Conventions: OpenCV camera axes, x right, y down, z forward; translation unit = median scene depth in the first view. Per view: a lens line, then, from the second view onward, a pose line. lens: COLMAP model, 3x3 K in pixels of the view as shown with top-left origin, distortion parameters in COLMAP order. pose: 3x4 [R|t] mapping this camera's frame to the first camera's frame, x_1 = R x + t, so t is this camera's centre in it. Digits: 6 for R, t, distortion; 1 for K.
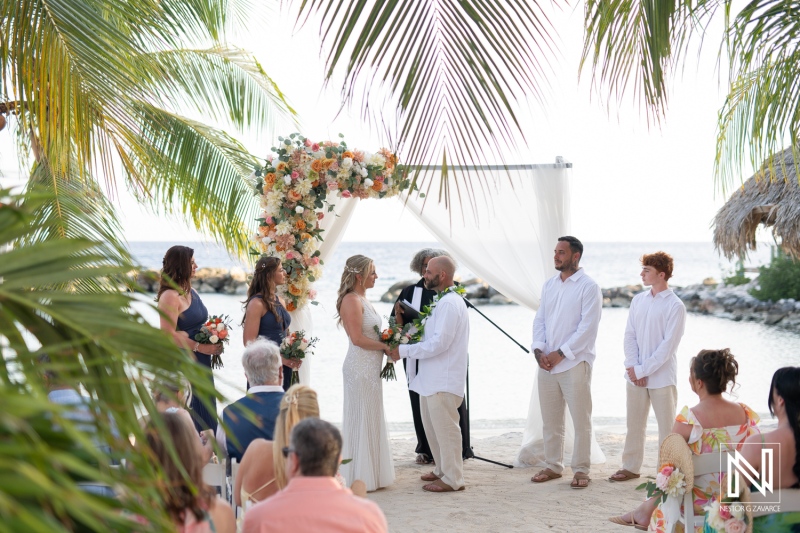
lens RADIAL K [[1091.7, 0, 403.5], [0, 1091.7, 269.5], [0, 0, 1]] dist [0.013854, 0.000000]
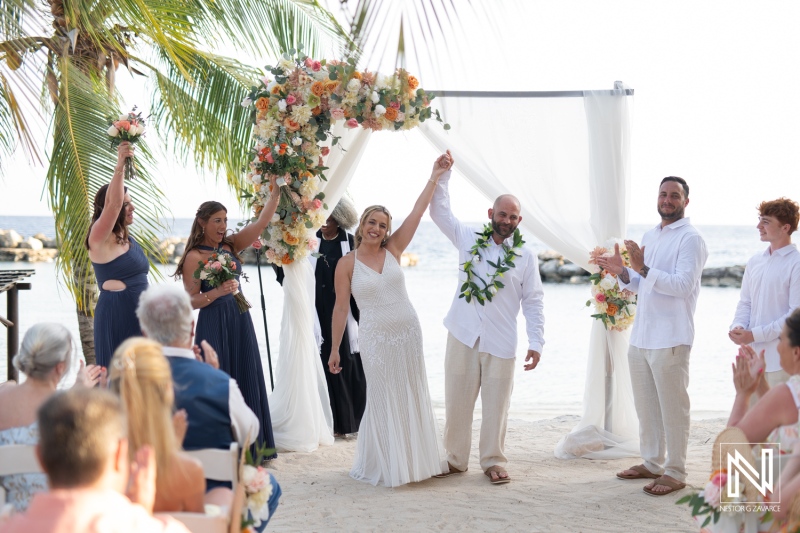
lens RADIAL K [[1091.7, 0, 398.9], [0, 1091.7, 264.4], [0, 0, 1]] dist [0.013854, 0.000000]
pose [[0.994941, 0.017339, -0.098957, 0.065673], [-0.015636, 0.999717, 0.017955, 0.022360], [0.099240, -0.016316, 0.994930, 0.177000]]
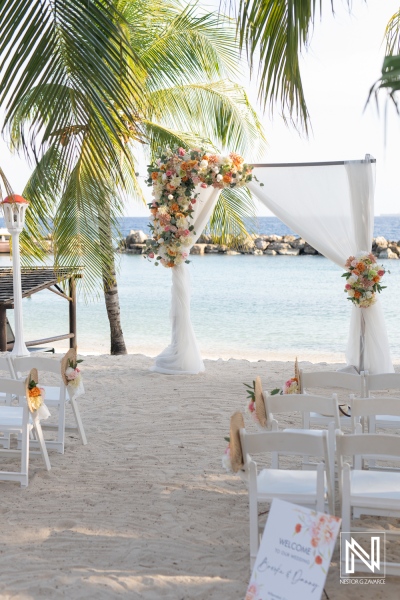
lens RADIAL K [[818.8, 0, 201.8], [0, 818.8, 294.3], [0, 0, 1]] dist [0.013854, 0.000000]
pose [[0.935663, 0.030038, -0.351613, 0.324411], [-0.006519, 0.997672, 0.067883, -0.000013], [0.352834, -0.061223, 0.933681, -0.010711]]
